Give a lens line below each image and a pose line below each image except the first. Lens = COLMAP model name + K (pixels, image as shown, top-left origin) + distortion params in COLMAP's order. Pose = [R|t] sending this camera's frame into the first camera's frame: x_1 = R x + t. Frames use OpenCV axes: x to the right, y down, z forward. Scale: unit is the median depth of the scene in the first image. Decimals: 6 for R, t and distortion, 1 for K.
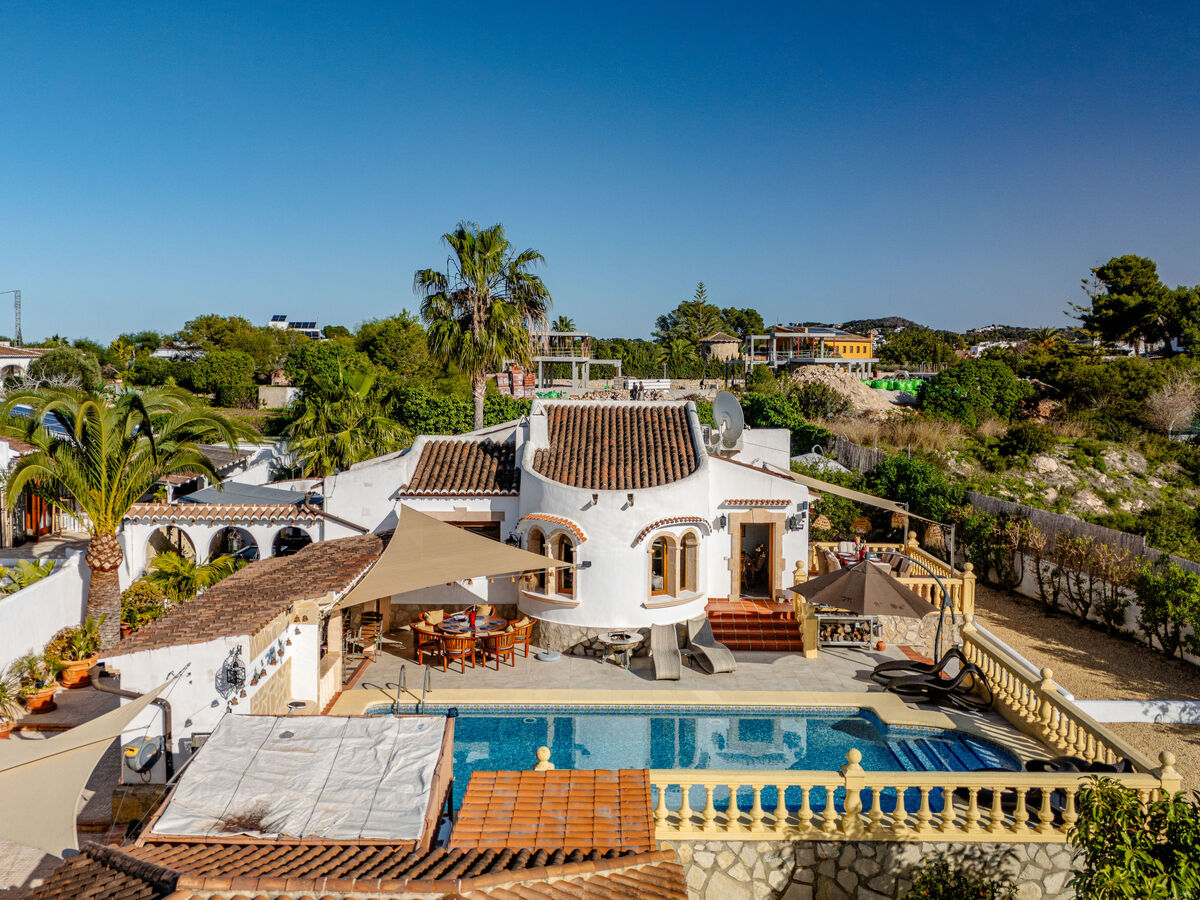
lens RADIAL K [[1012.4, 0, 619.9], [0, 1012.4, 456.7], [0, 0, 1]] dist [0.033872, -0.020037]
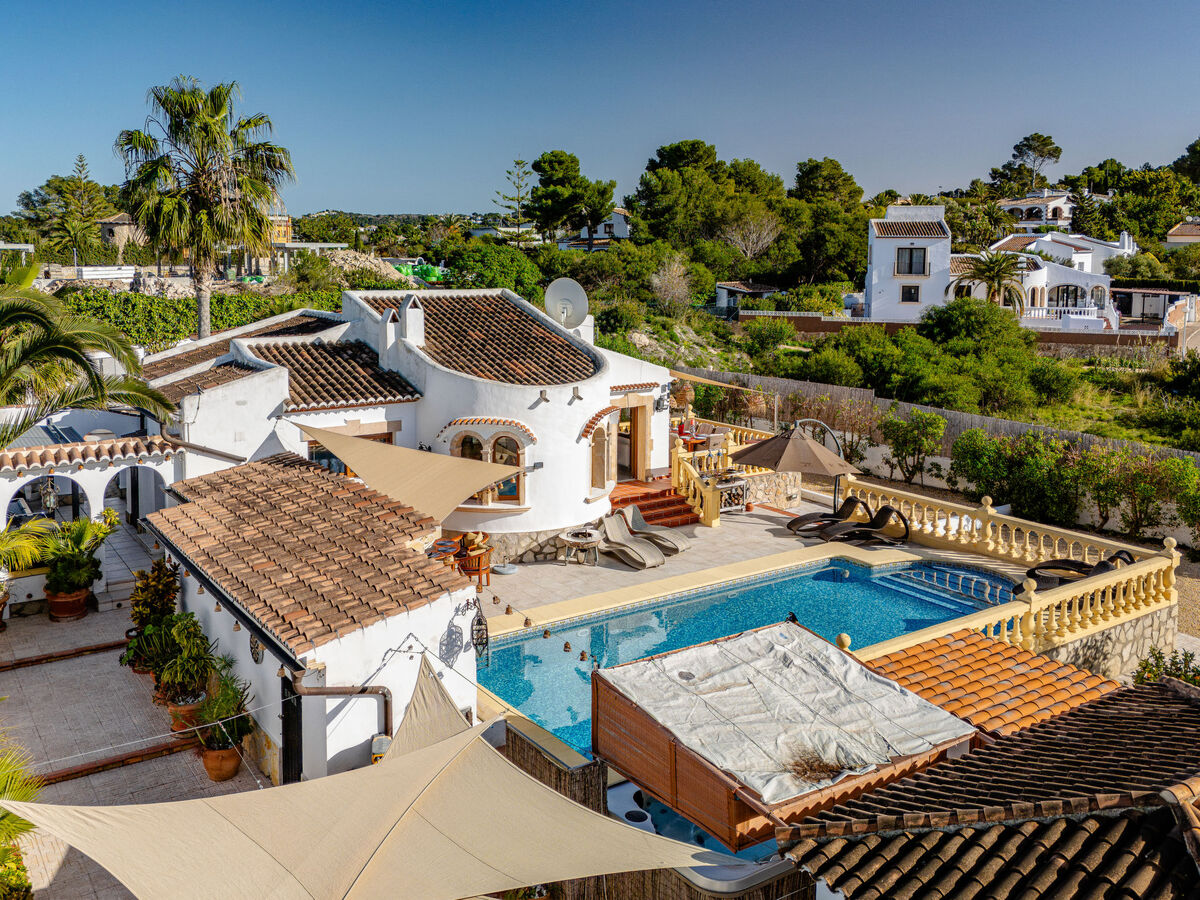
lens RADIAL K [[1012.4, 0, 609.1], [0, 1012.4, 415.9], [0, 0, 1]] dist [0.033872, -0.020037]
pose [[0.832530, -0.094576, 0.545847, -0.444693], [0.055330, 0.994588, 0.087937, -0.017017], [-0.551210, -0.043008, 0.833257, 0.165153]]
